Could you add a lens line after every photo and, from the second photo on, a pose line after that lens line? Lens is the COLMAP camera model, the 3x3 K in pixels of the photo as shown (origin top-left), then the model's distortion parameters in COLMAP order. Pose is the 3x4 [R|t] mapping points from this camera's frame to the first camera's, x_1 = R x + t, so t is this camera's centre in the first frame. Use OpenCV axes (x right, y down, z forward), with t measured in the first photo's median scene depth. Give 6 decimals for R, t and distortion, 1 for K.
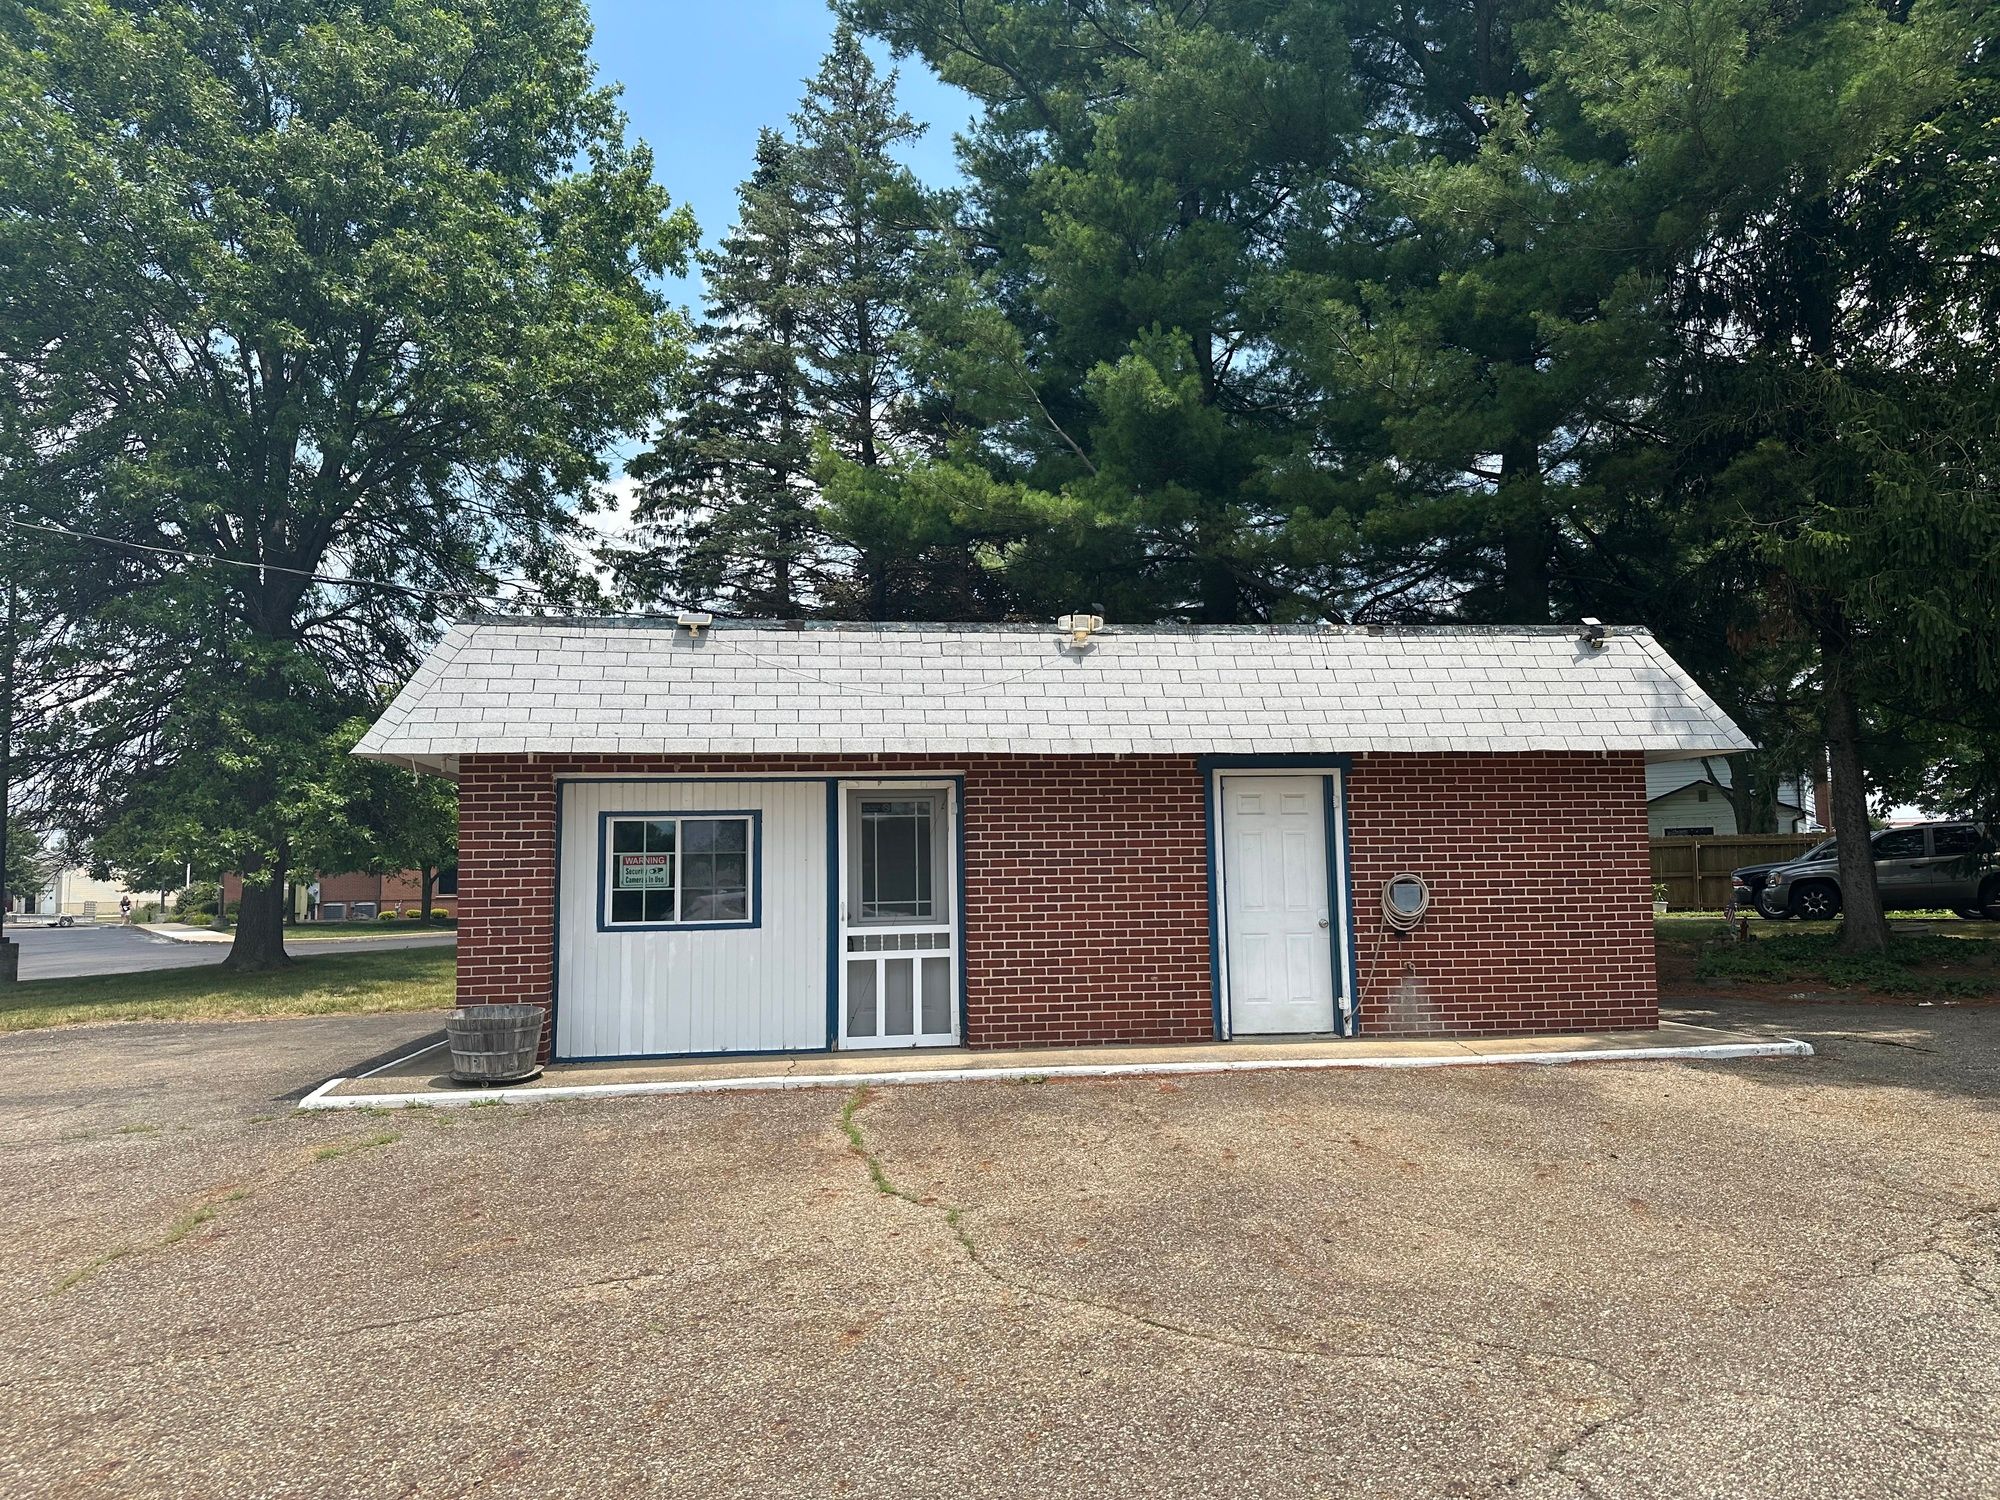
lens RADIAL K [[1484.4, 0, 1041.1], [0, 1484.4, 742.0], [0, 0, 1]] dist [0.065500, -0.005933]
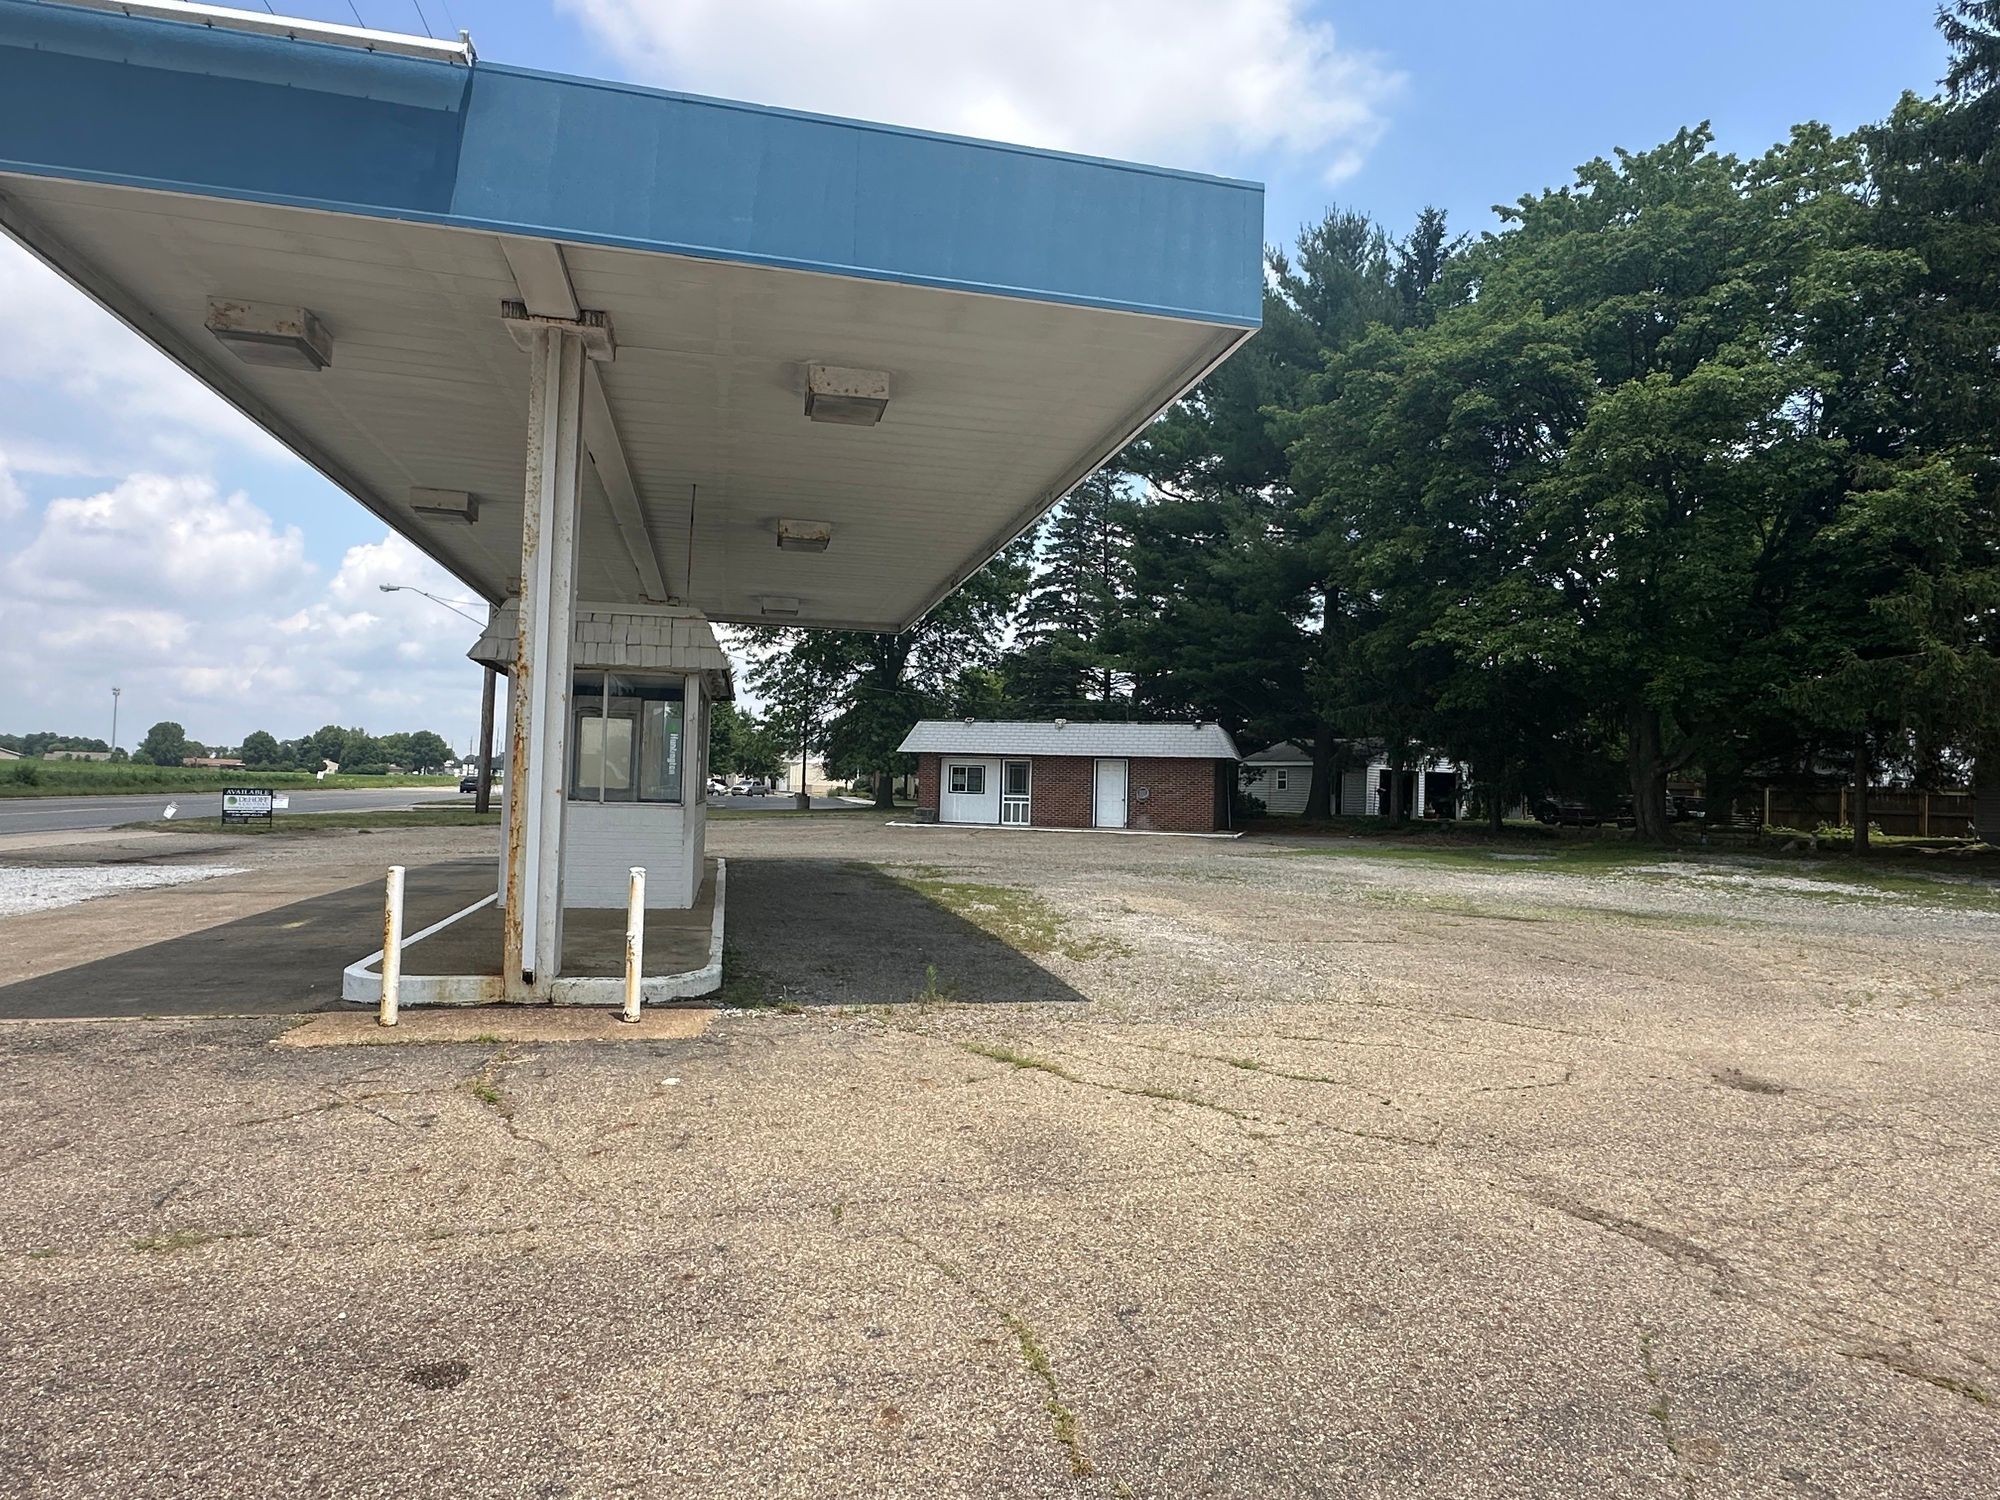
lens RADIAL K [[1197.8, 0, 1000.0], [0, 1197.8, 750.0], [0, 0, 1]] dist [0.002013, 0.000165]
pose [[0.923778, 0.029912, -0.381759, 1.064421], [-0.007811, 0.998209, 0.059312, -0.185735], [0.382849, -0.051809, 0.922357, -1.946650]]
